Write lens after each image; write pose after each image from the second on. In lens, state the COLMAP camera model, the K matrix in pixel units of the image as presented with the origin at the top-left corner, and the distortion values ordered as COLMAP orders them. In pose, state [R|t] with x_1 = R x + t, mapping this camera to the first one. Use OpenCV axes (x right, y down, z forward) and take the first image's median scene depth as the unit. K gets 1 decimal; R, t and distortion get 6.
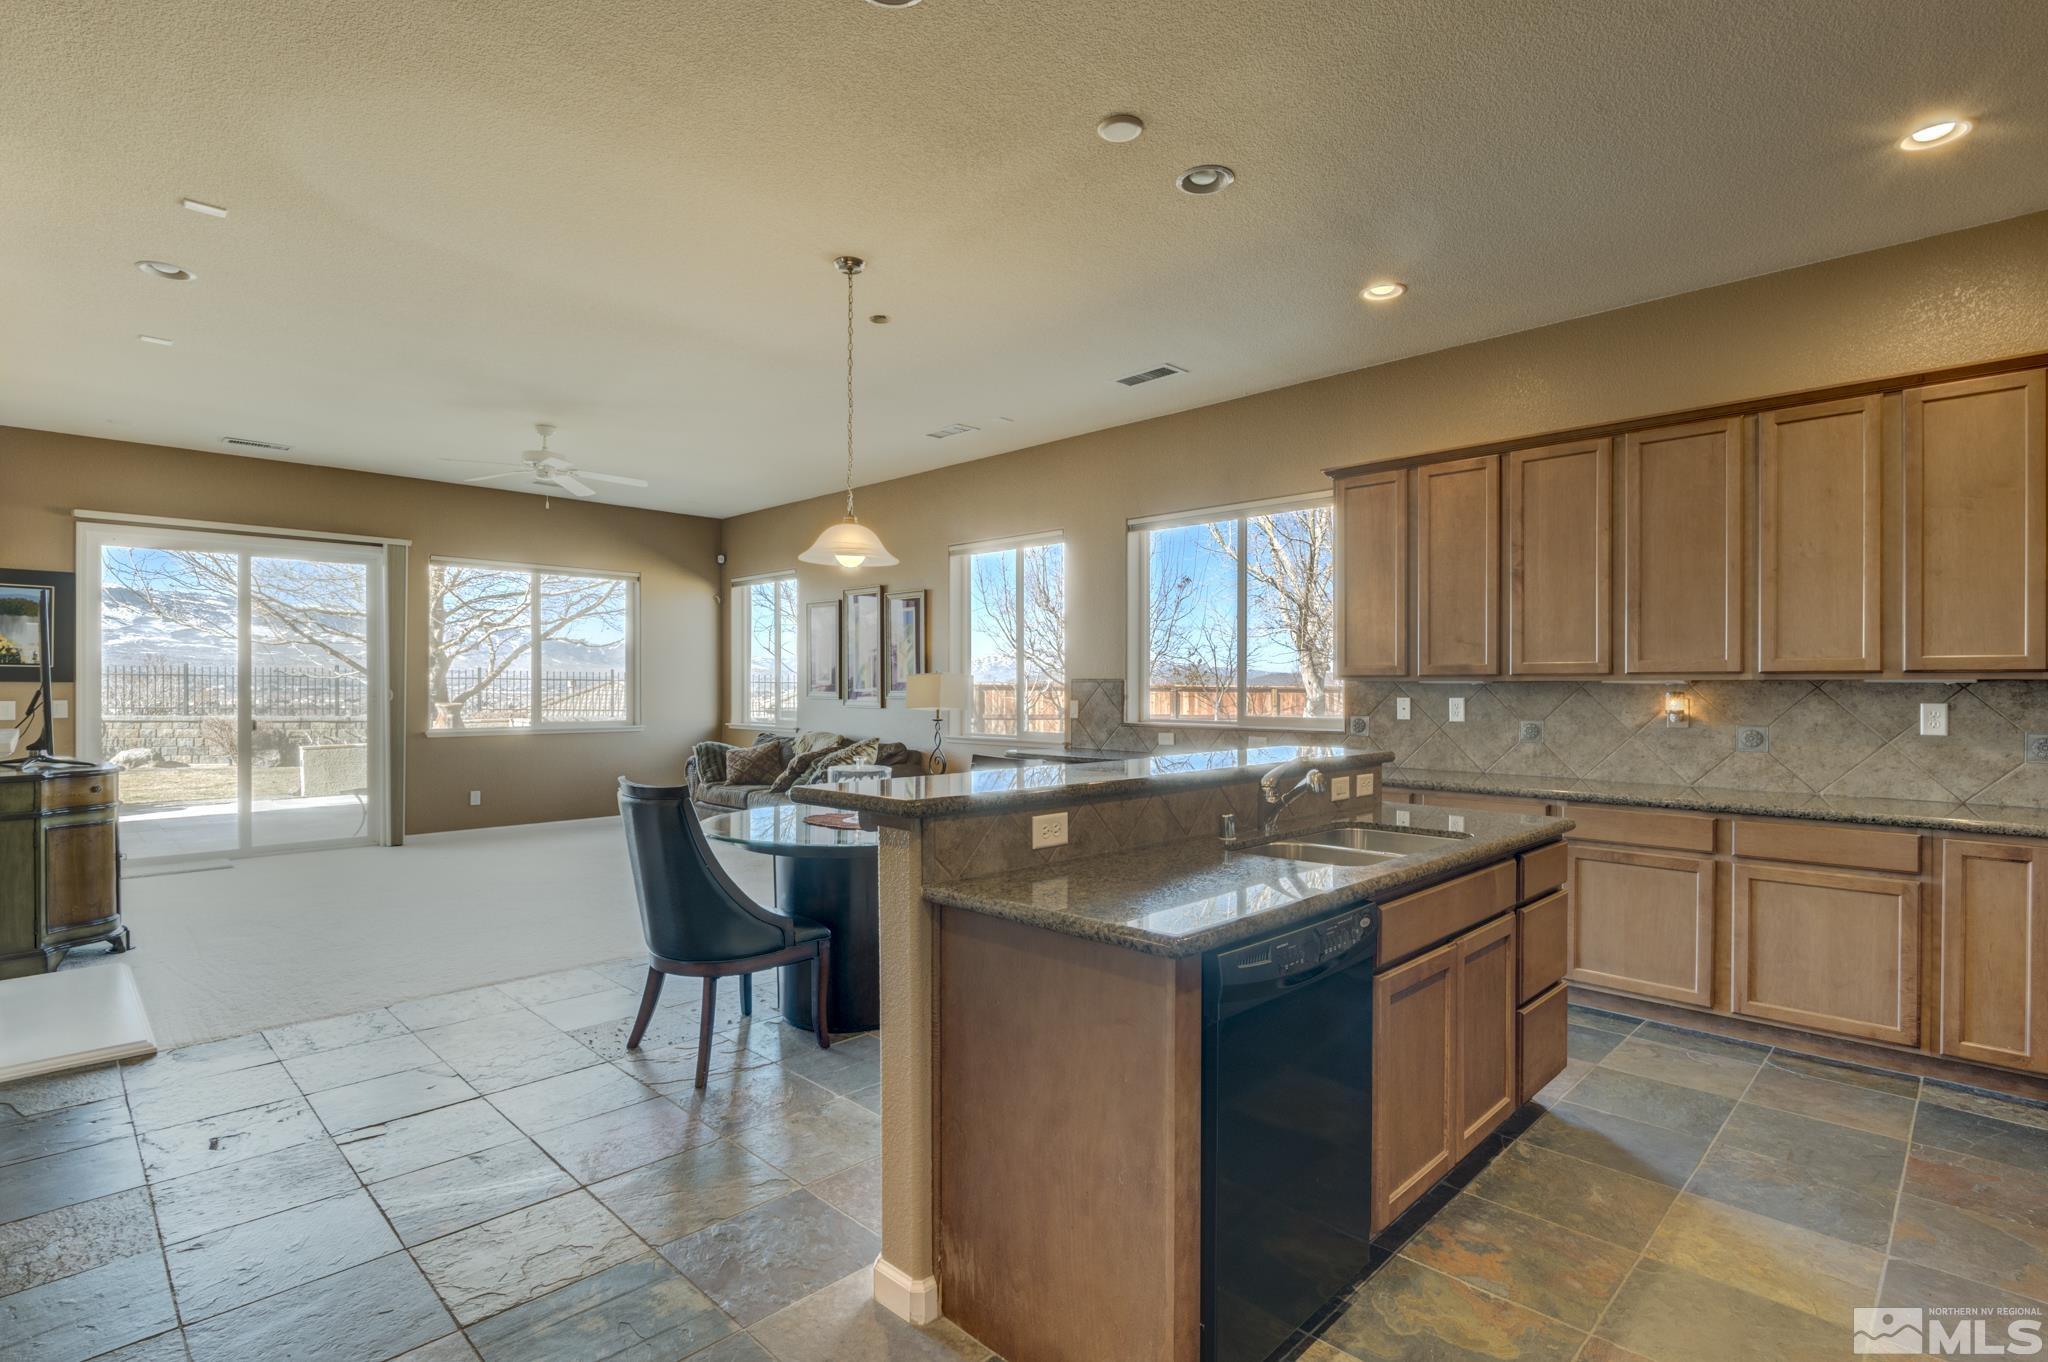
lens RADIAL K [[993.3, 0, 1006.4], [0, 993.3, 690.6], [0, 0, 1]] dist [-0.001267, -0.001194]
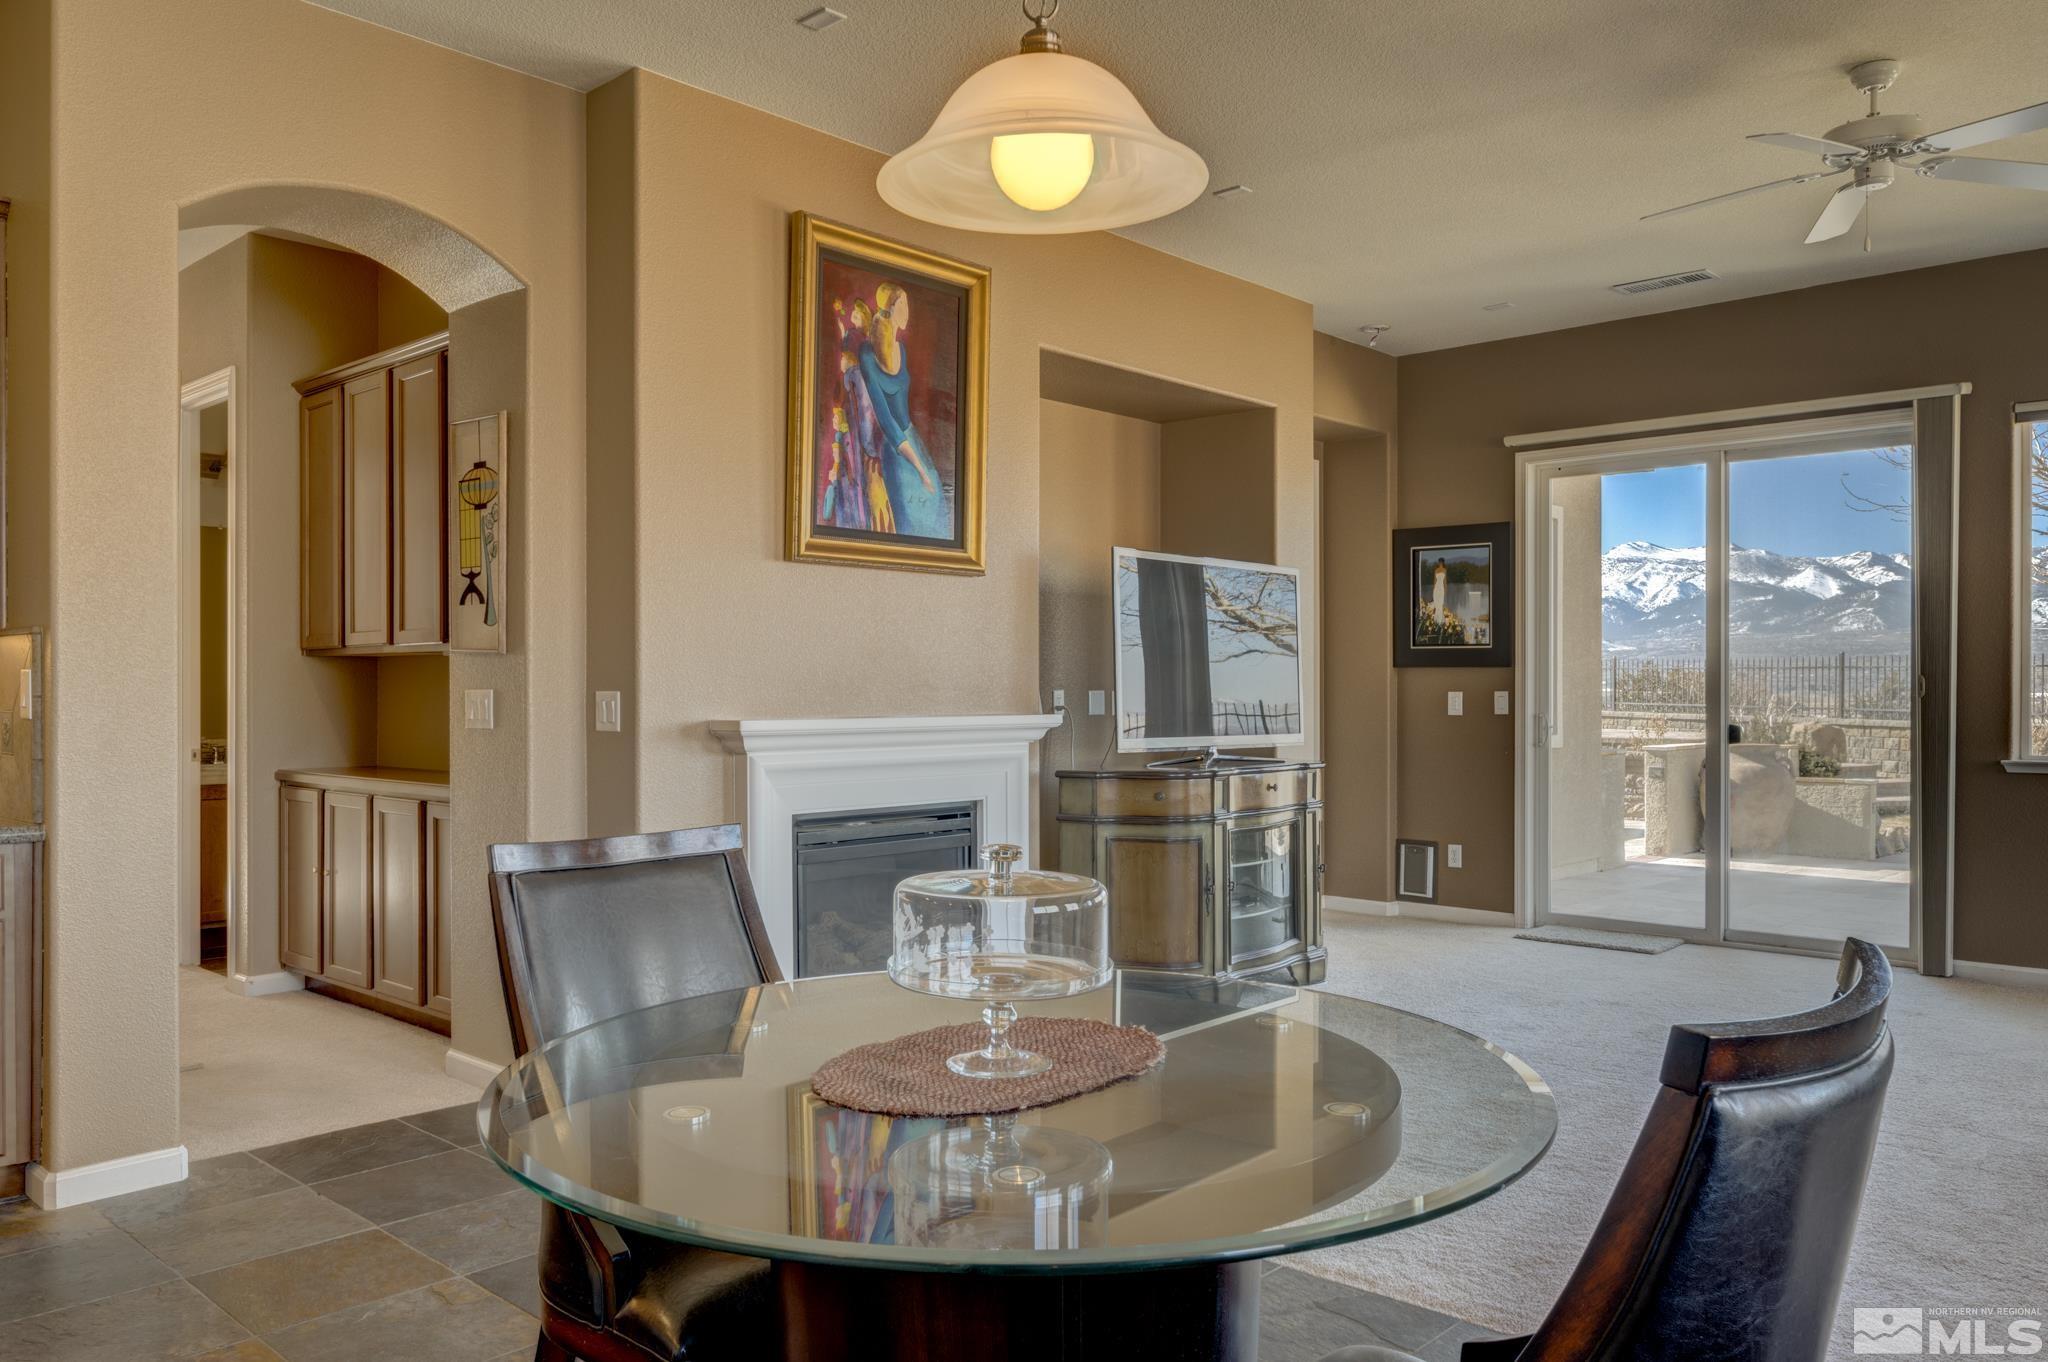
lens RADIAL K [[1481.4, 0, 1023.6], [0, 1481.4, 691.6], [0, 0, 1]] dist [-0.000762, 0.000104]
pose [[0.054378, -0.000959, -0.998520, 0.165144], [-0.004305, 0.999990, -0.001195, 0.013373], [0.998511, 0.004364, 0.054374, 0.575795]]
